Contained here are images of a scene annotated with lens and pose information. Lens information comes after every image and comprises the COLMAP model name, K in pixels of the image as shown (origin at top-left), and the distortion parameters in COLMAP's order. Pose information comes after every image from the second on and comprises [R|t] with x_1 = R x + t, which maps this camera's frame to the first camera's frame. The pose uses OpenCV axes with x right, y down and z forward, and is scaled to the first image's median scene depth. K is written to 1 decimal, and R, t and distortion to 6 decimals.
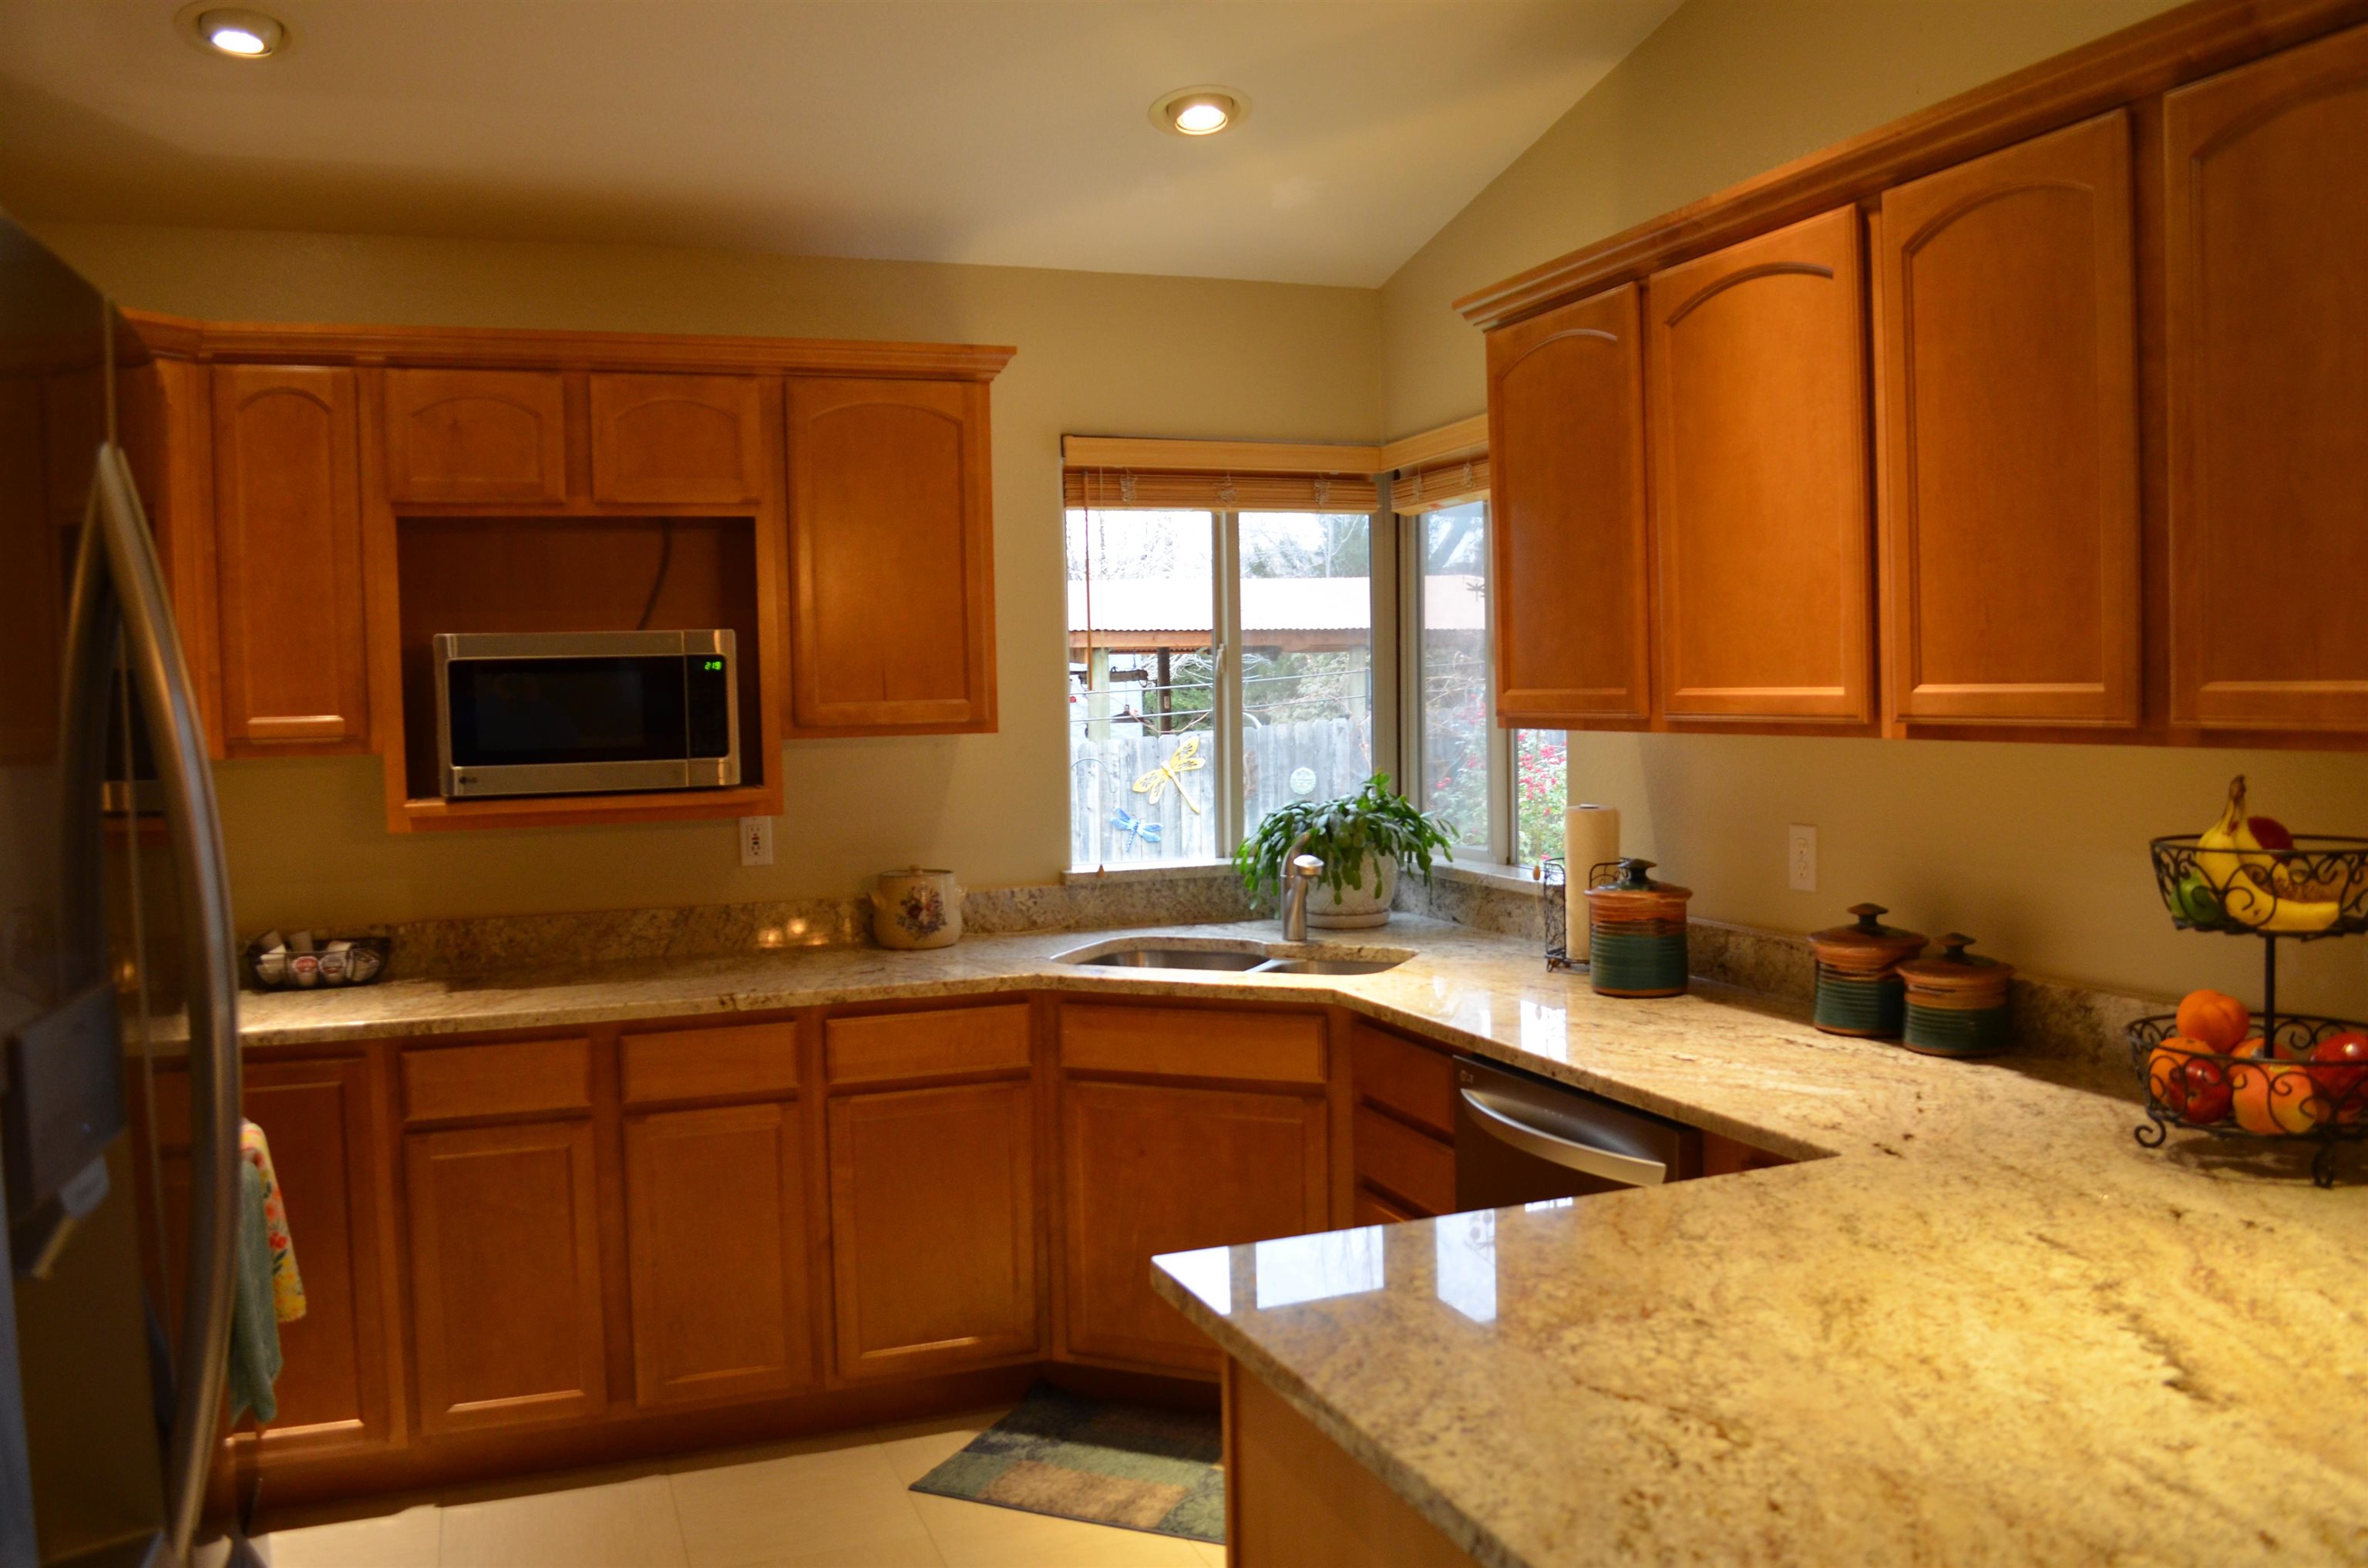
lens RADIAL K [[1858.3, 0, 1191.4], [0, 1858.3, 793.3], [0, 0, 1]] dist [-0.079688, 0.006234]
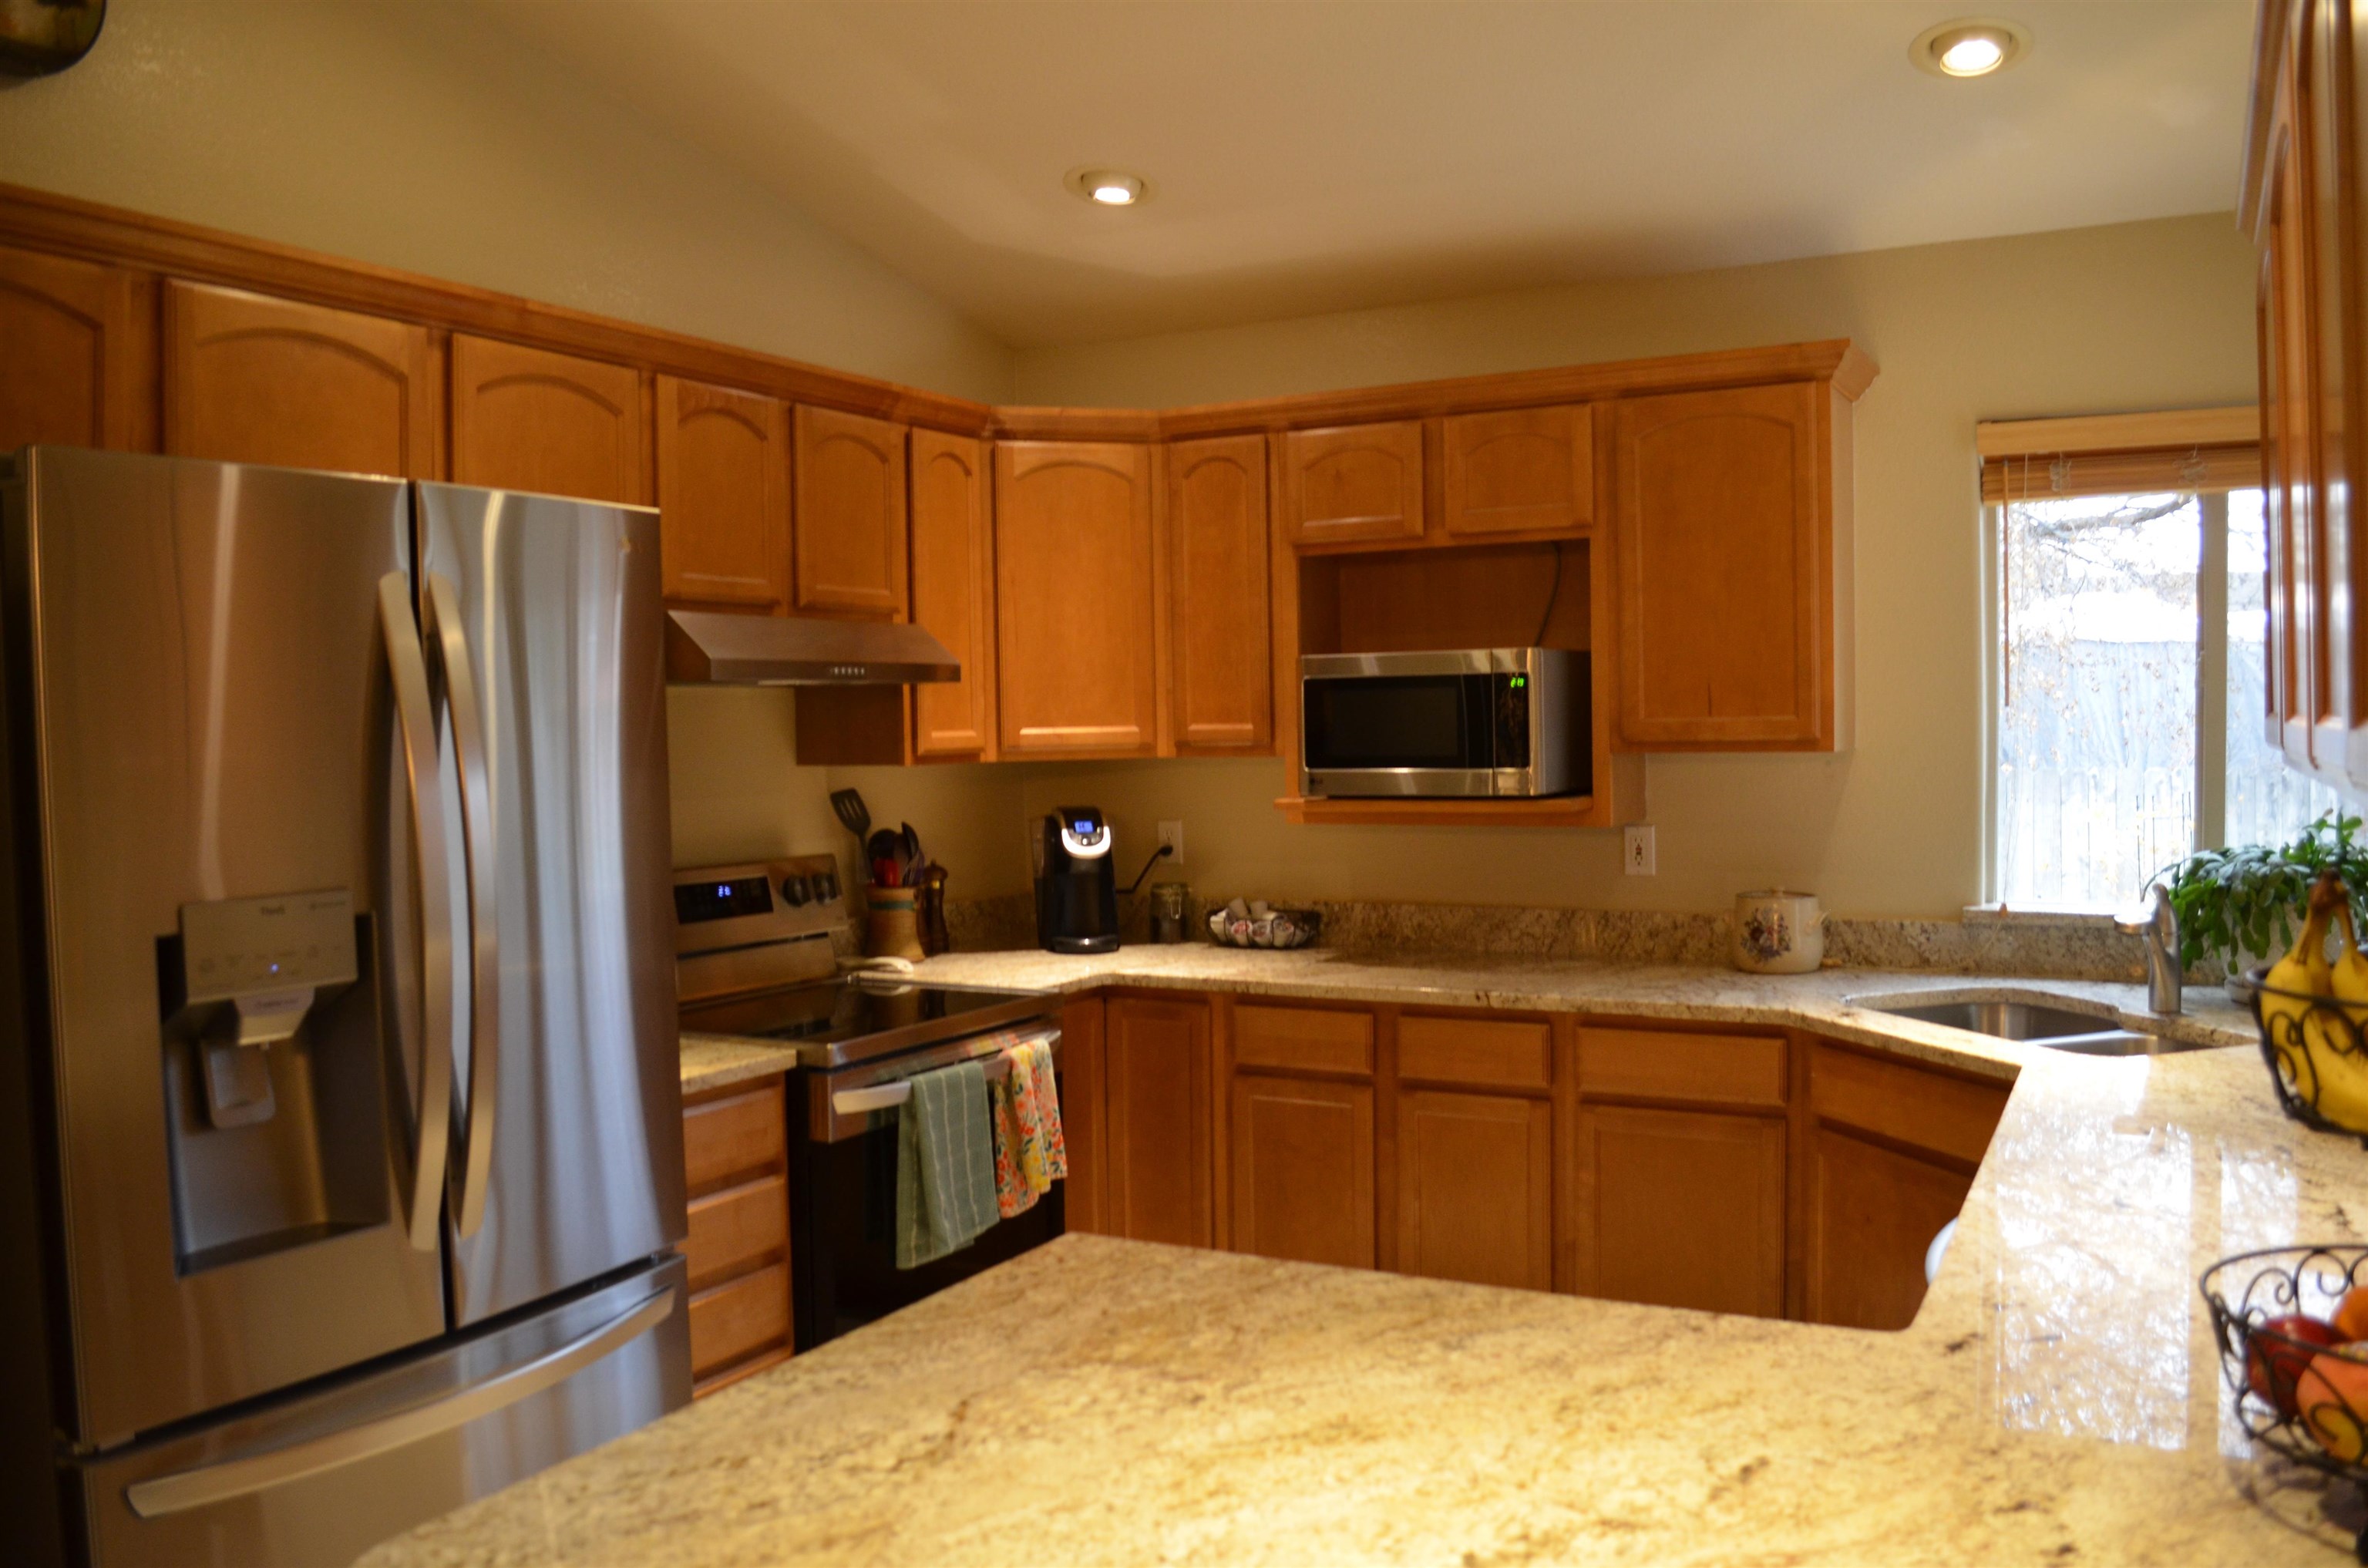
lens RADIAL K [[1858.3, 0, 1194.5], [0, 1858.3, 790.2], [0, 0, 1]] dist [-0.079688, 0.006234]
pose [[0.654460, 0.038878, -0.755096, 0.435348], [-0.040251, 0.999053, 0.016552, -0.017359], [0.755024, 0.019561, 0.655405, 0.166450]]
